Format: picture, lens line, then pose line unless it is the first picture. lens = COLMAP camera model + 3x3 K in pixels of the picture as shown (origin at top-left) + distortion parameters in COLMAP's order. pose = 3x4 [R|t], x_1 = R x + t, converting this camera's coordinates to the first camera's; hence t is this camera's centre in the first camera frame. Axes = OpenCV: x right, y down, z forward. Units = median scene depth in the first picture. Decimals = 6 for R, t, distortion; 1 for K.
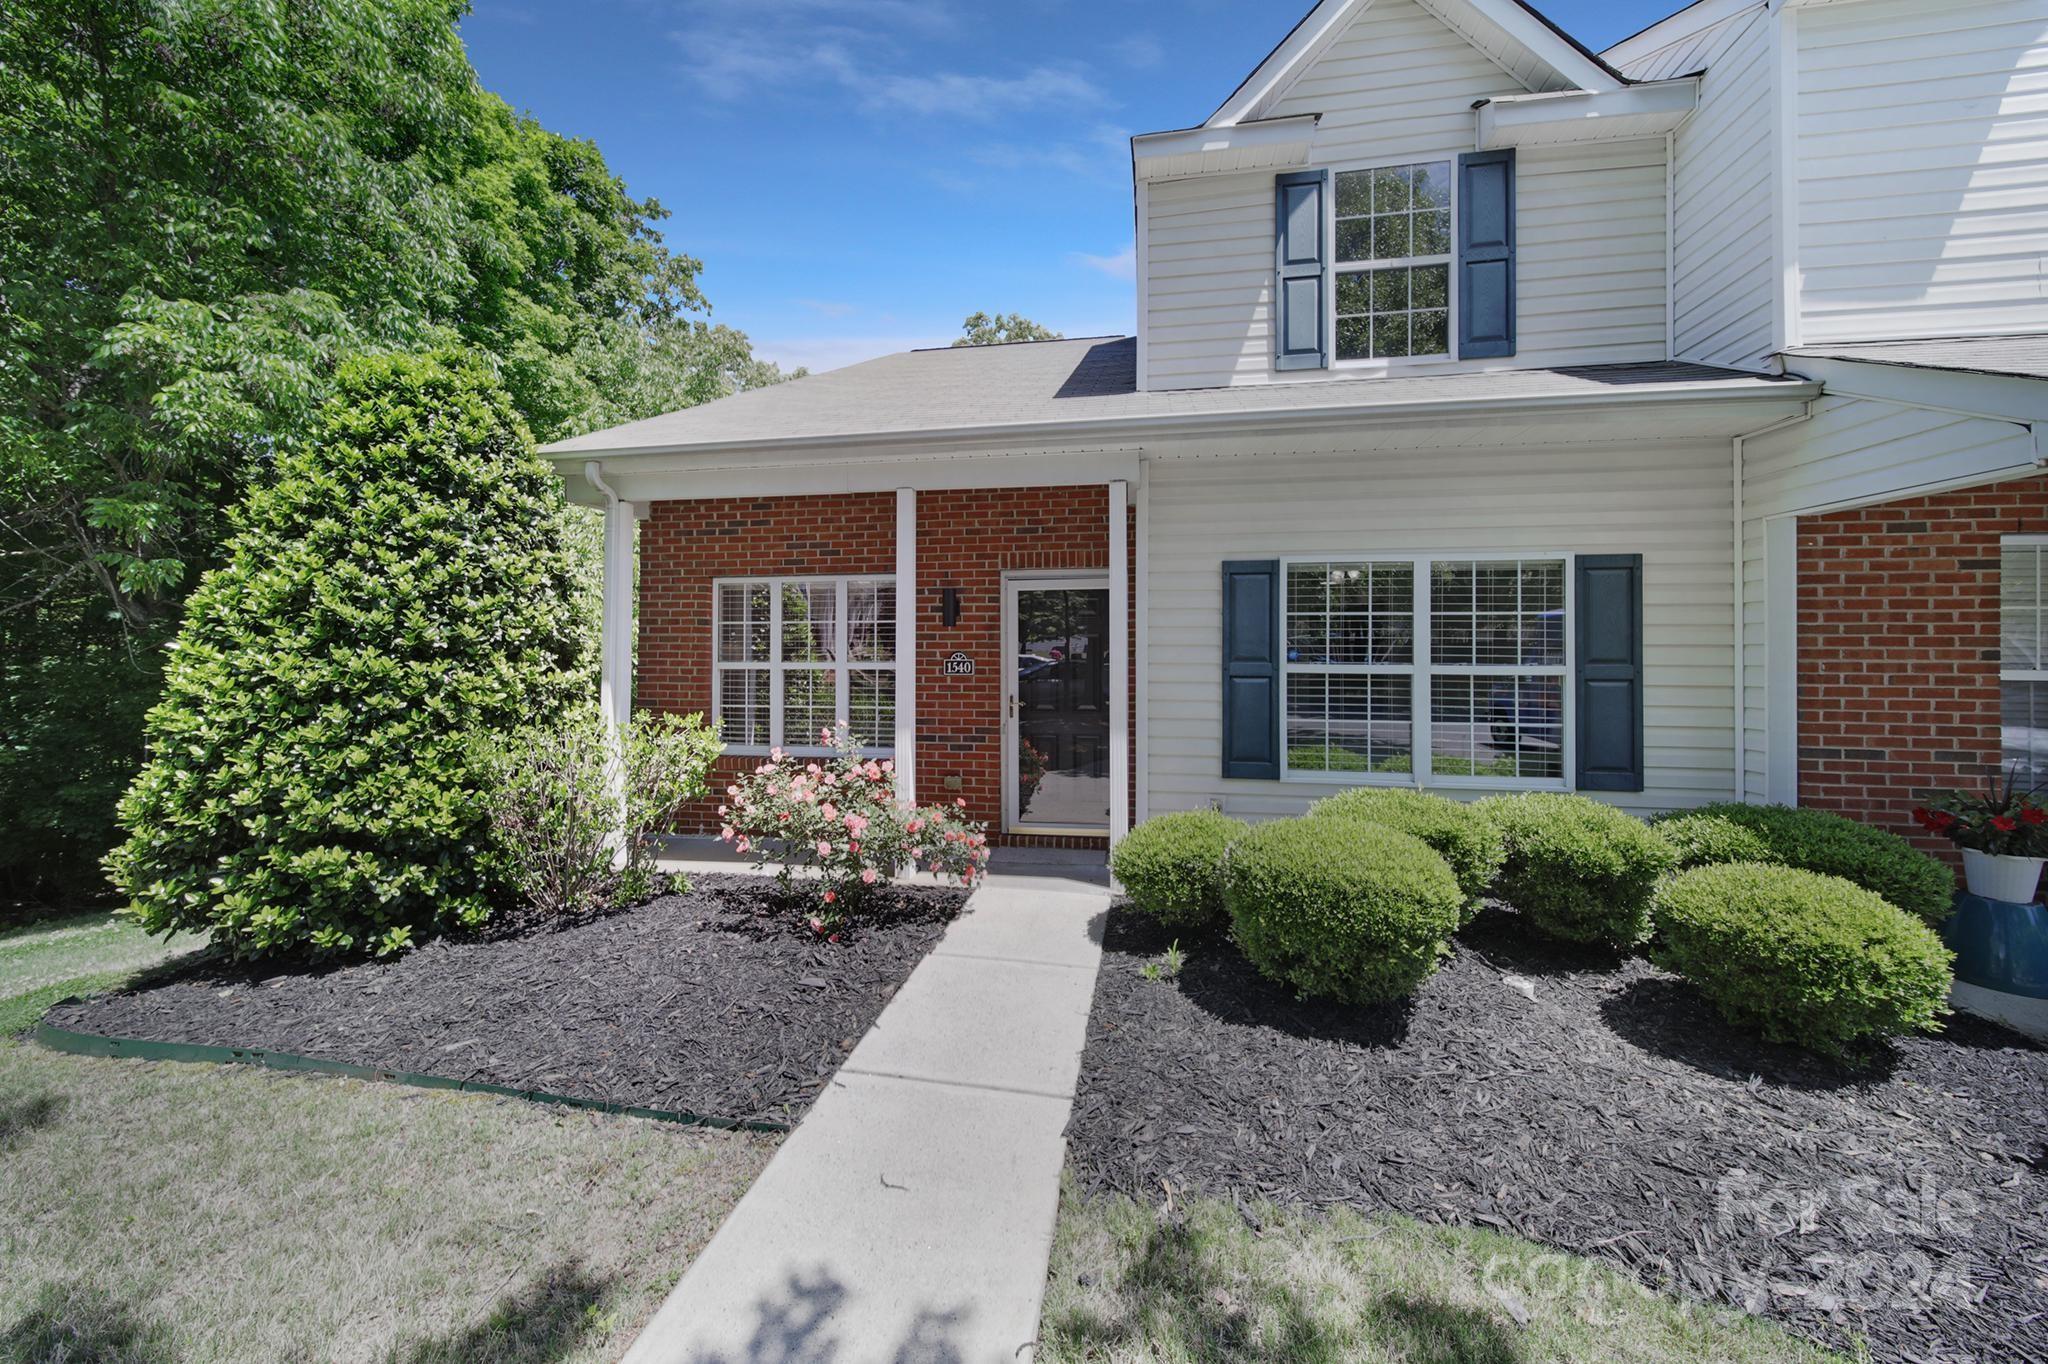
lens RADIAL K [[730.3, 0, 1025.2], [0, 730.3, 645.5], [0, 0, 1]] dist [-0.000130, -0.000318]
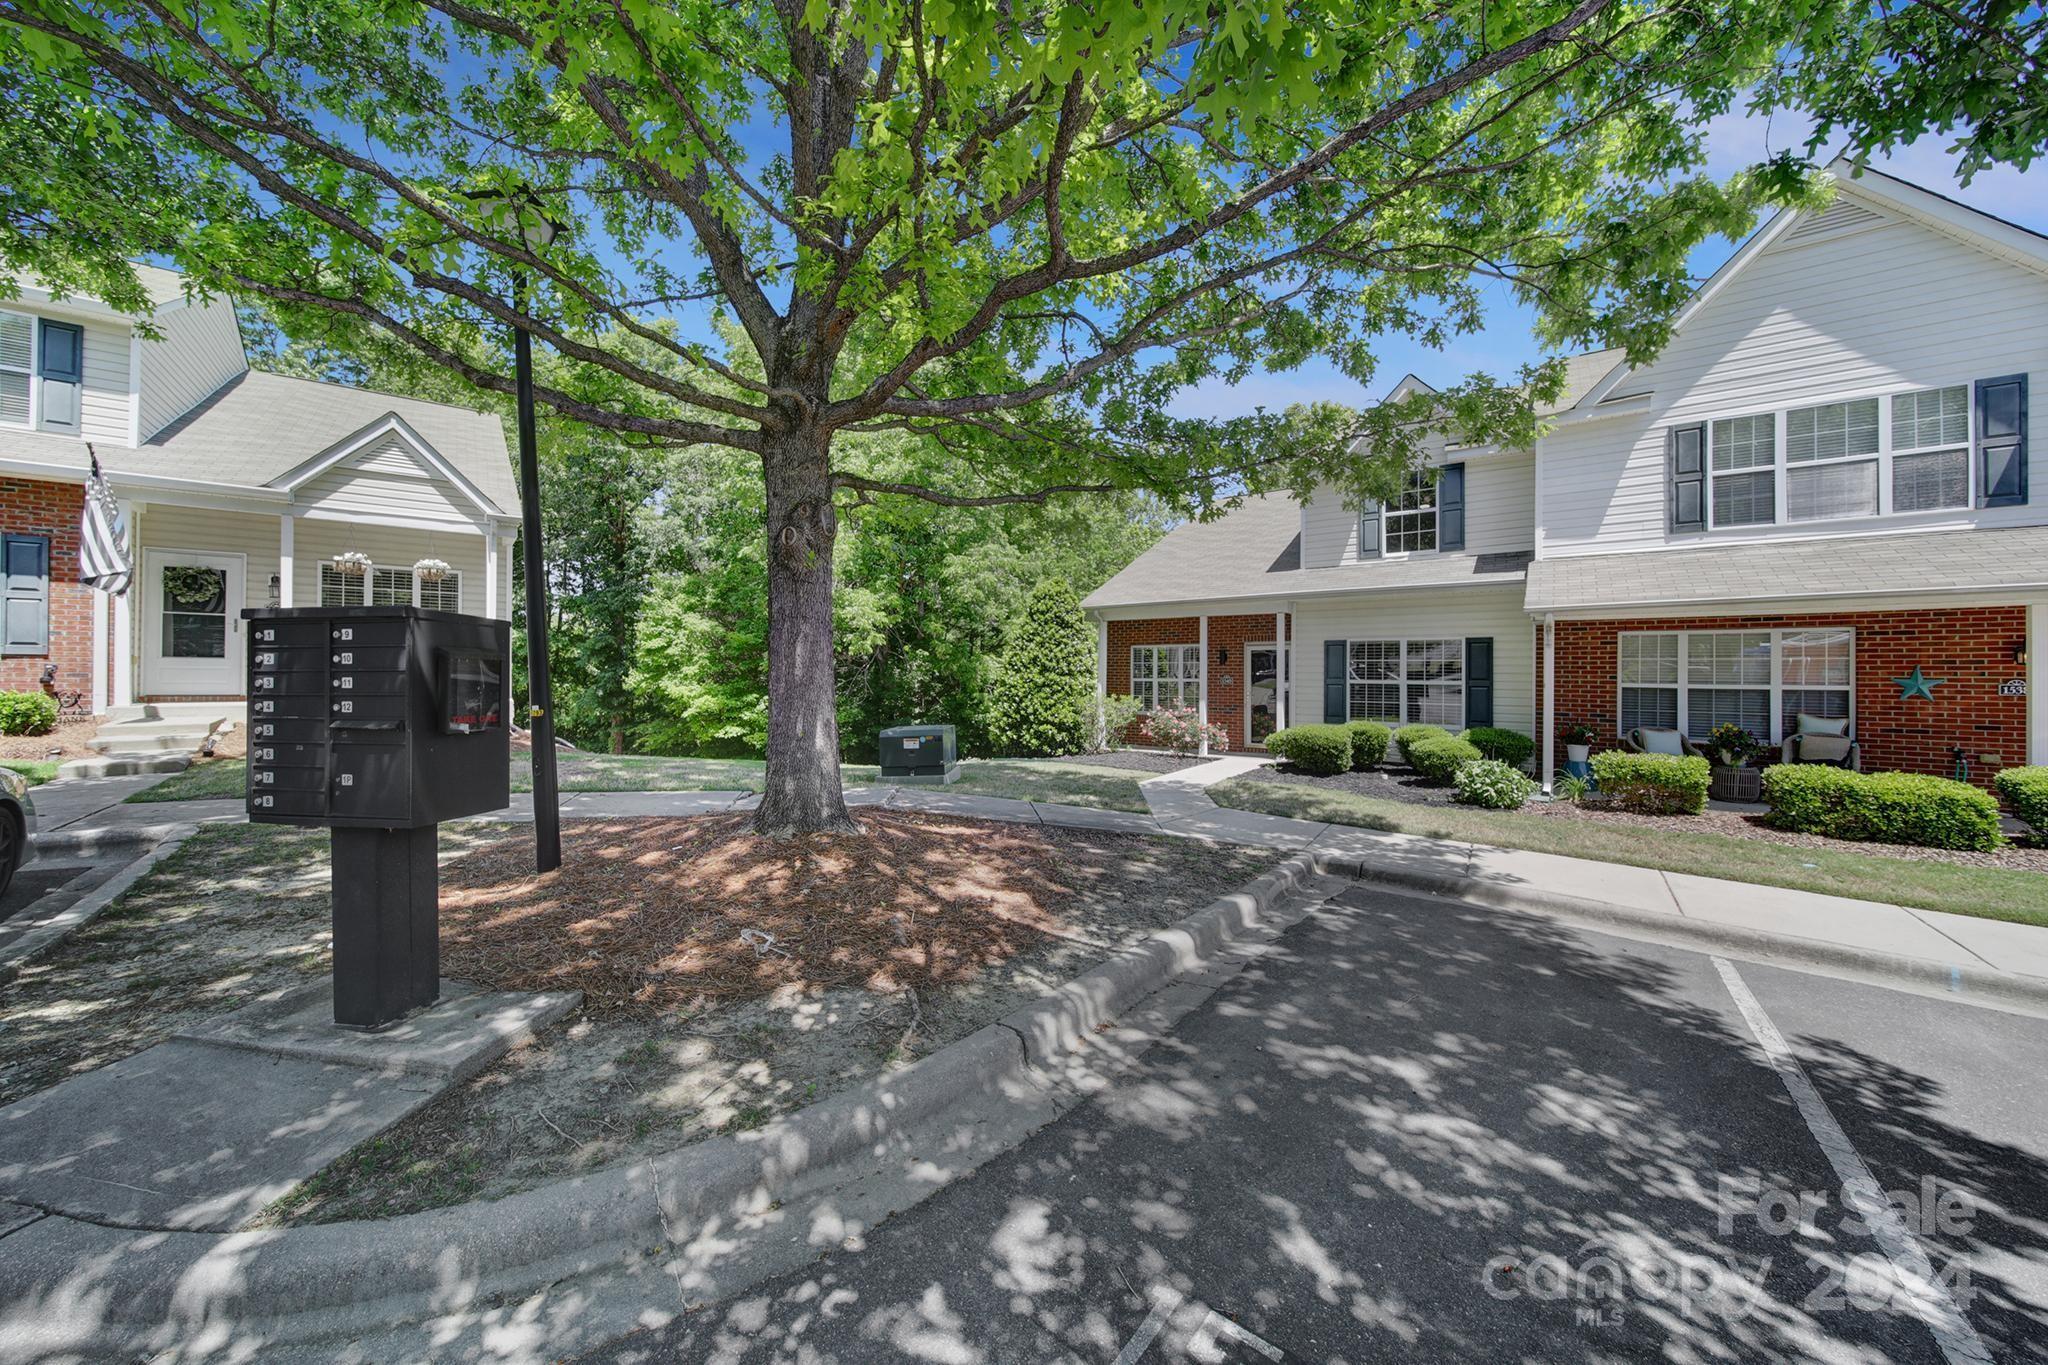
lens RADIAL K [[726.6, 0, 1019.3], [0, 726.6, 668.8], [0, 0, 1]] dist [-0.000506, -0.000302]
pose [[0.891758, 0.000948, -0.452511, 0.519503], [-0.001720, 0.999998, -0.001295, -0.009374], [0.452509, 0.001933, 0.891758, -2.000254]]
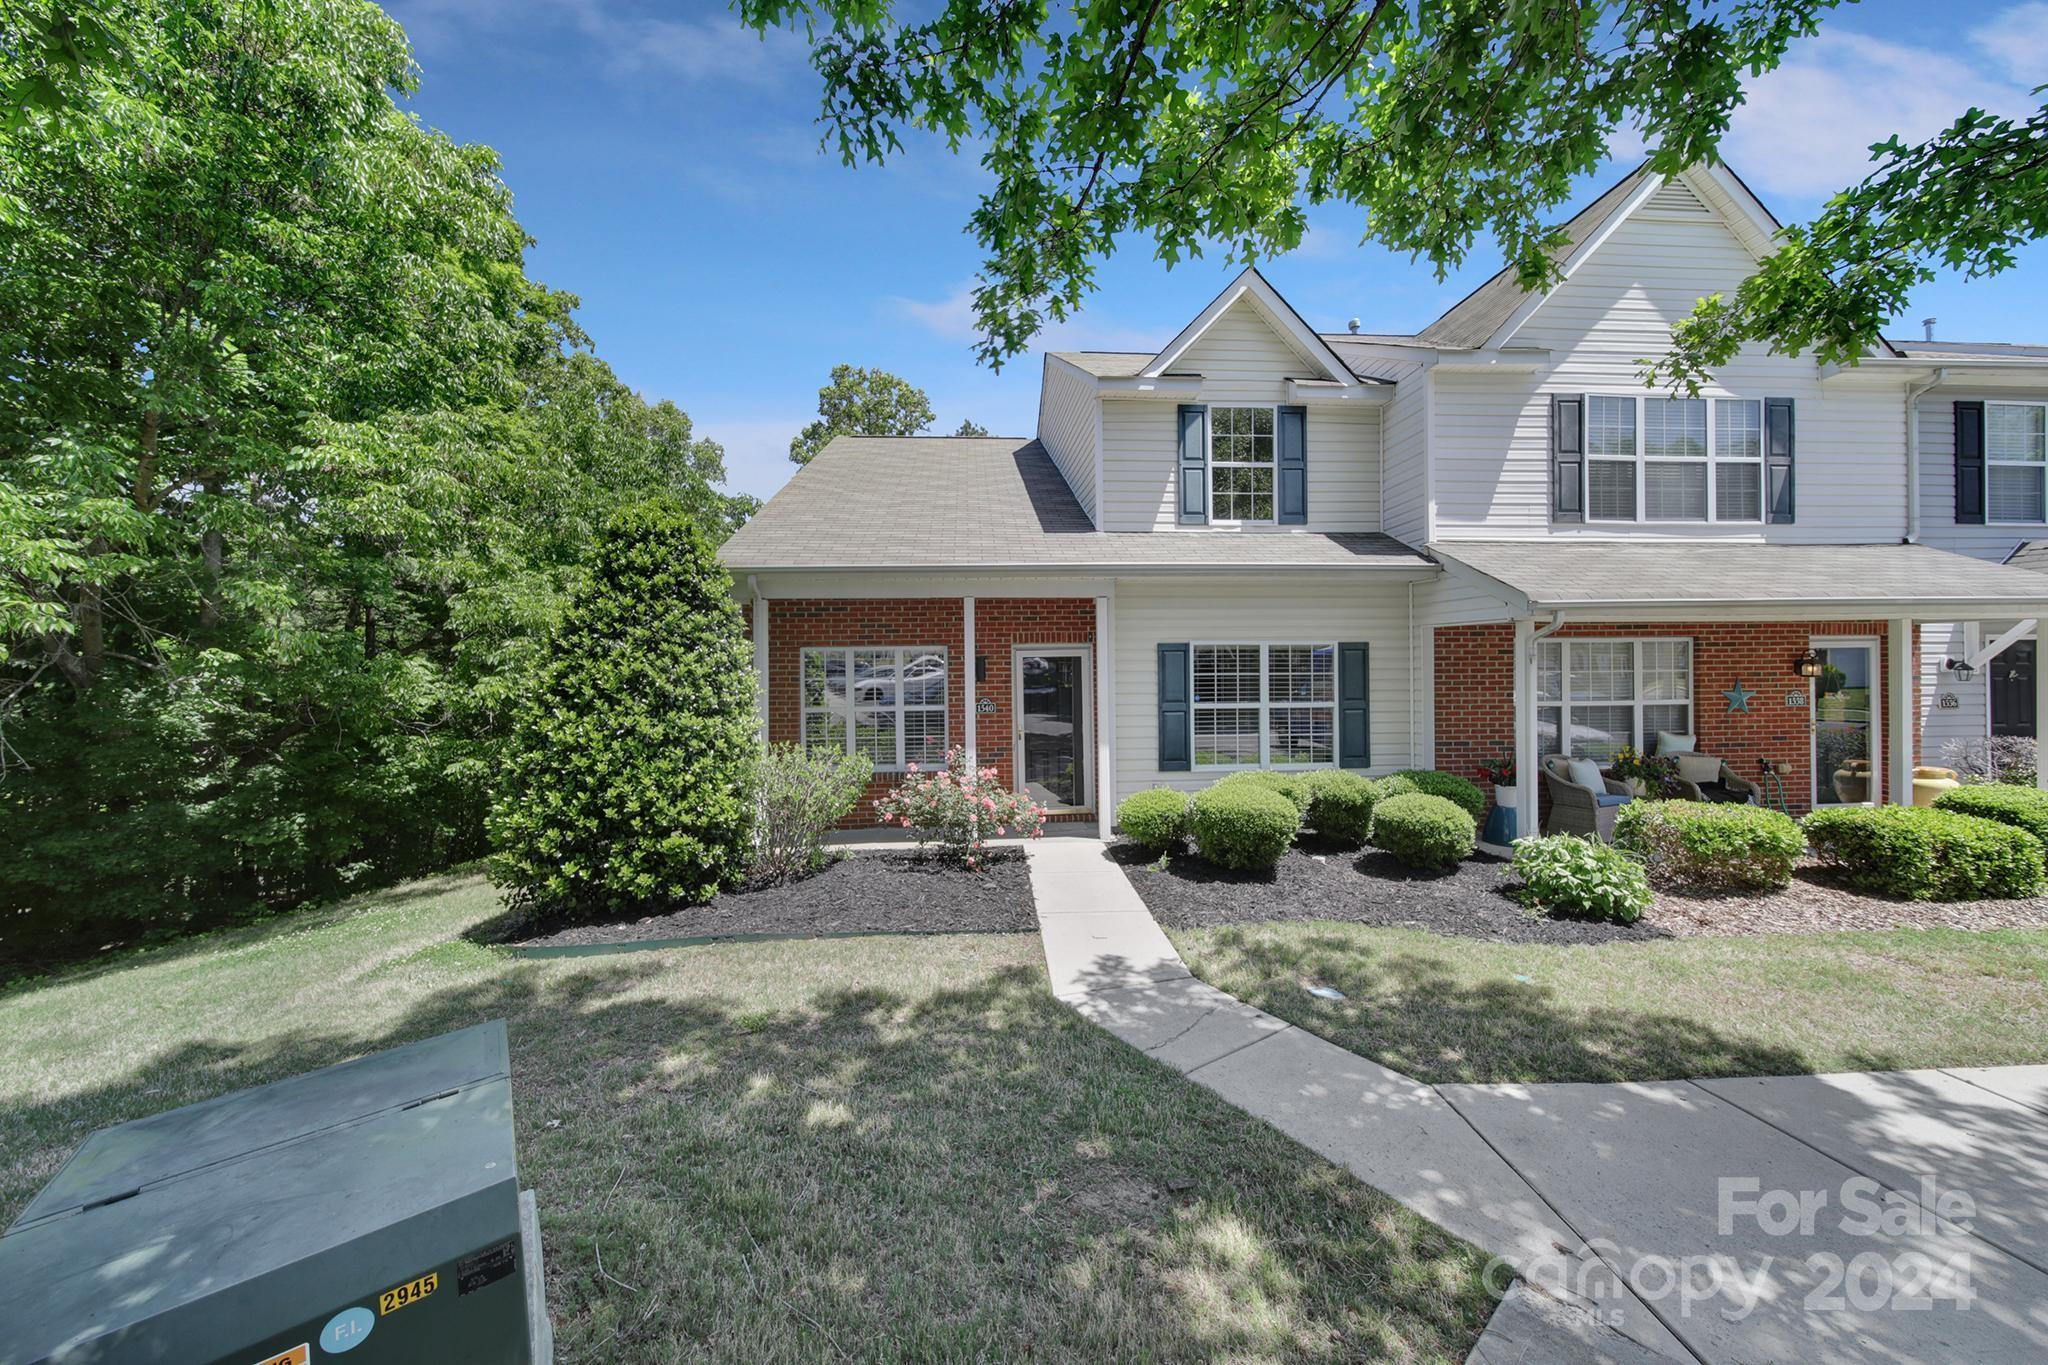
lens RADIAL K [[726.6, 0, 1019.3], [0, 726.6, 668.8], [0, 0, 1]] dist [-0.000506, -0.000302]
pose [[0.969942, -0.011342, 0.243073, -0.494177], [0.009769, 0.999923, 0.007677, -0.079693], [-0.243142, -0.005072, 0.969978, -0.608420]]
